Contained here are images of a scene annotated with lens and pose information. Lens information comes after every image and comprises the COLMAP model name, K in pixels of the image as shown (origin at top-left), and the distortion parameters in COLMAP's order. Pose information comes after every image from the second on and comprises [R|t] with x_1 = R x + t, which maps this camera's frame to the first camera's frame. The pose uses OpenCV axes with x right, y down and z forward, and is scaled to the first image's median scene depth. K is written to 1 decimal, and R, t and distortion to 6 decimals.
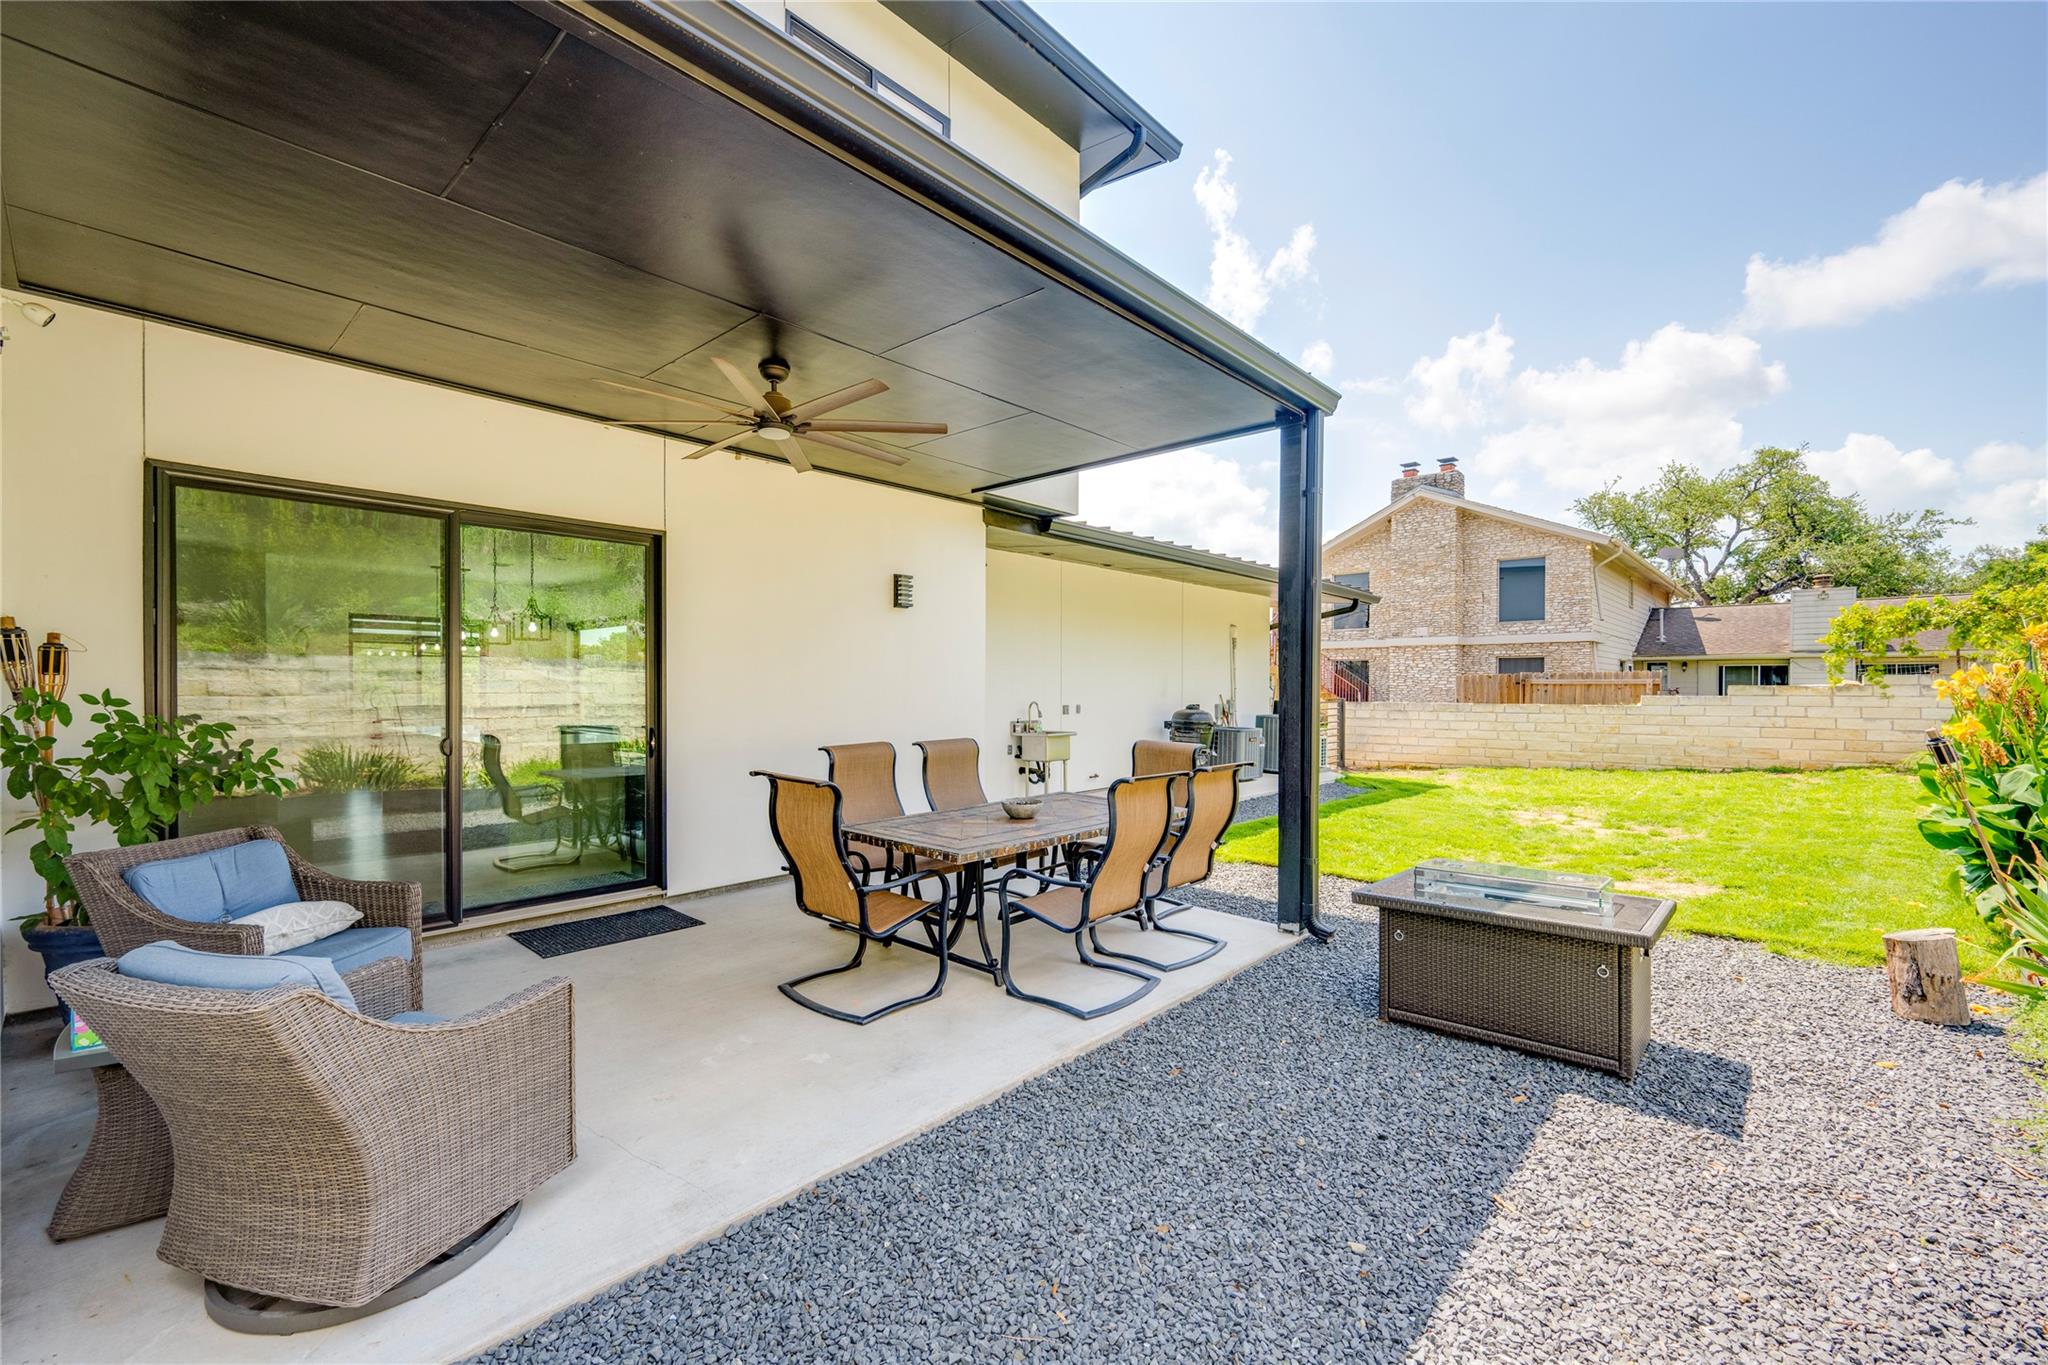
lens RADIAL K [[853.3, 0, 1027.8], [0, 853.3, 691.4], [0, 0, 1]] dist [0.000166, 0.000035]
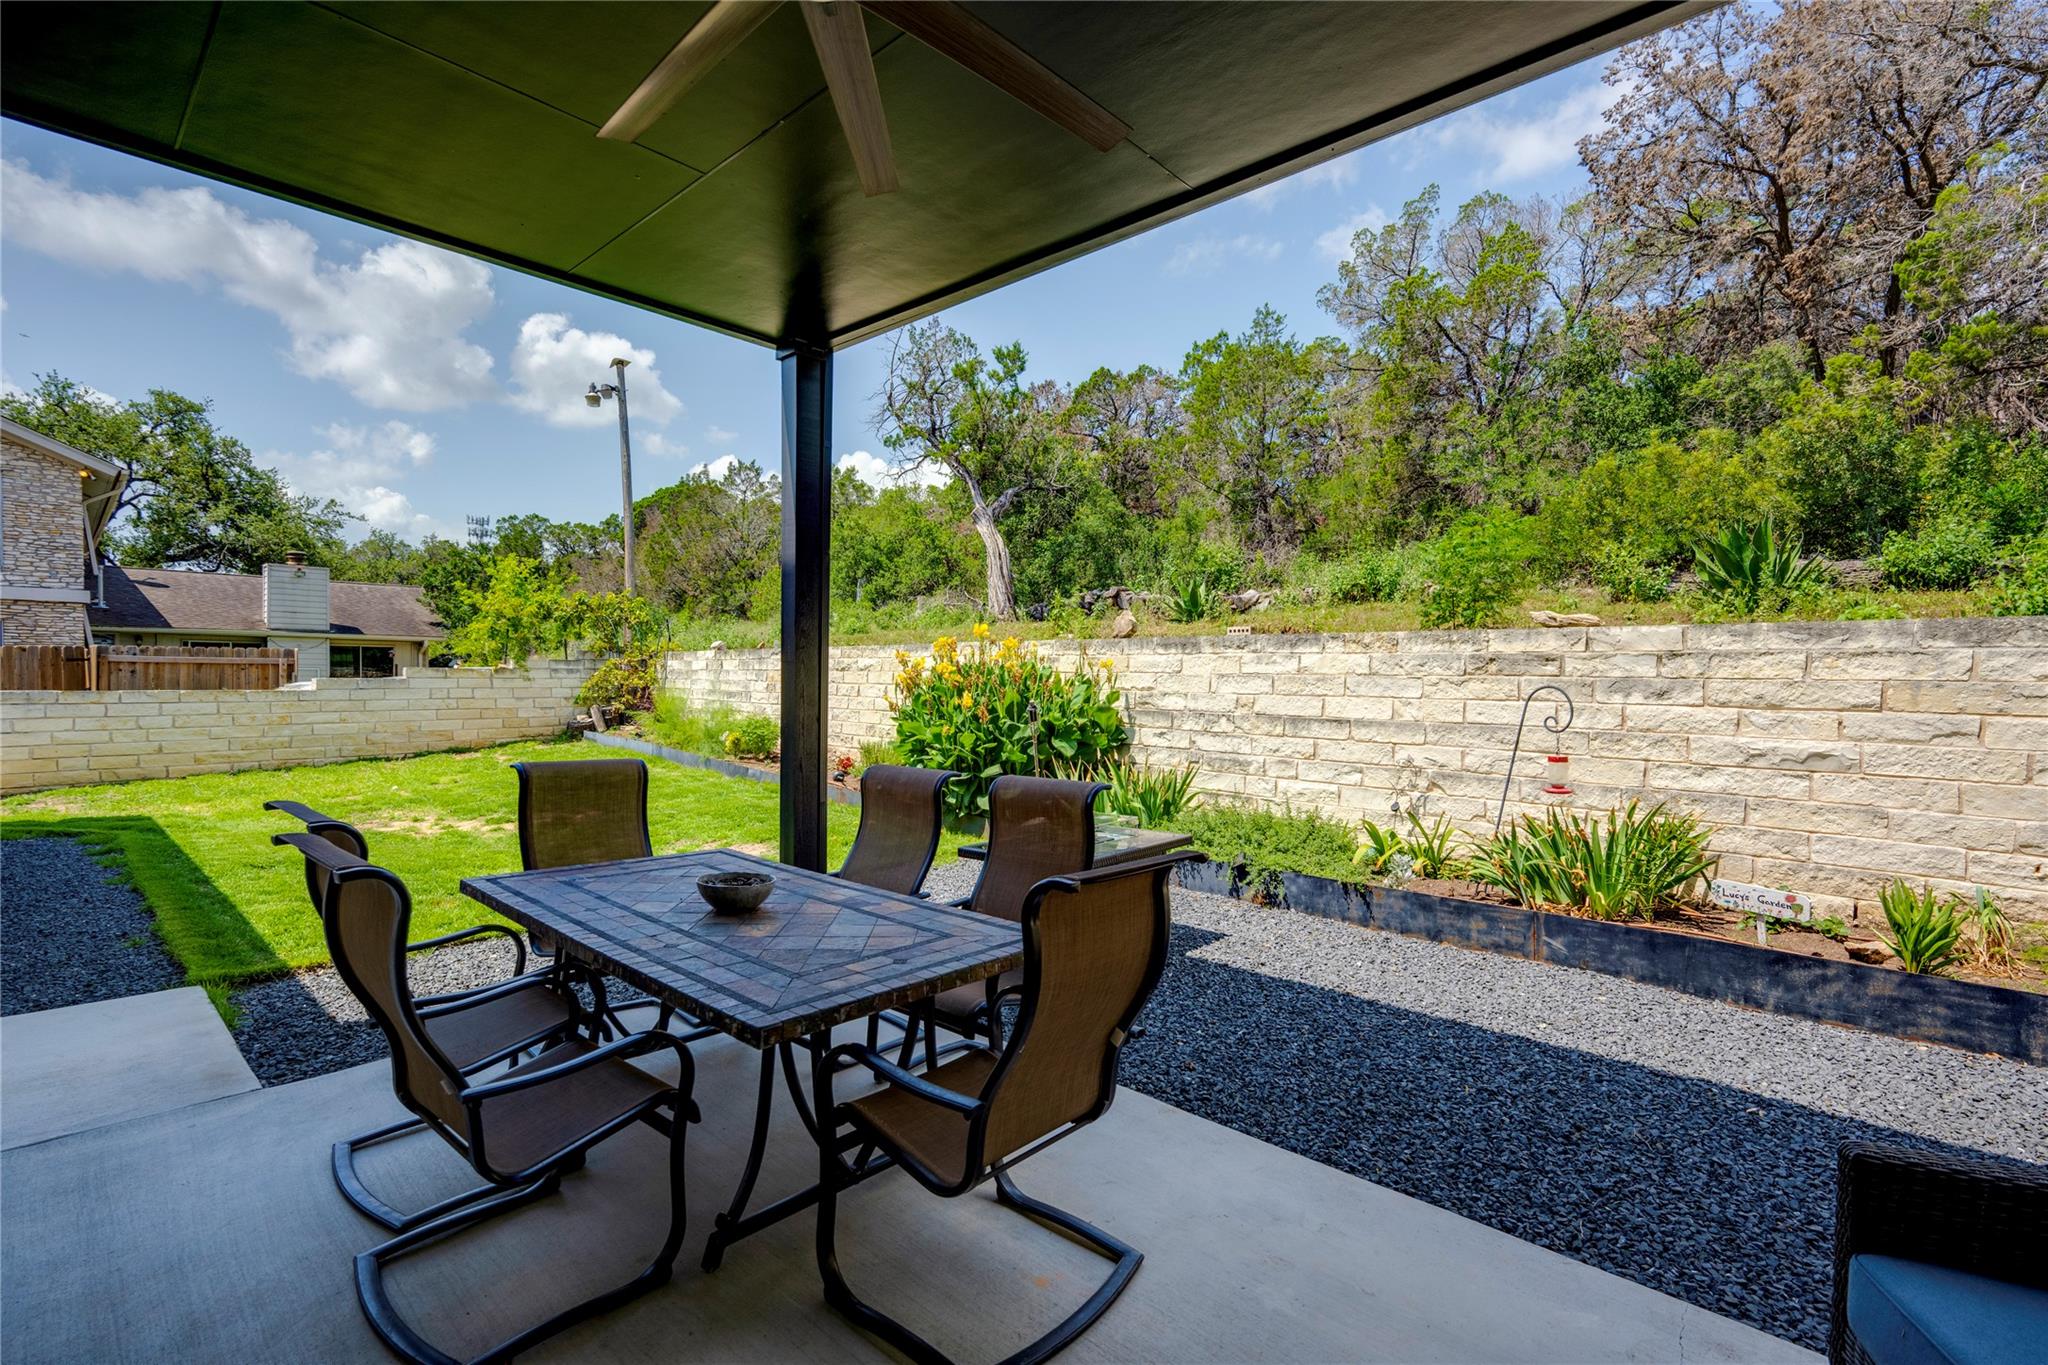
lens RADIAL K [[931.4, 0, 1027.0], [0, 931.4, 683.6], [0, 0, 1]] dist [0.000464, 0.000146]
pose [[0.002449, -0.010121, 0.999946, -0.195004], [-0.005918, 0.999931, 0.010135, -0.003090], [-0.999979, -0.005942, 0.002389, 0.250998]]
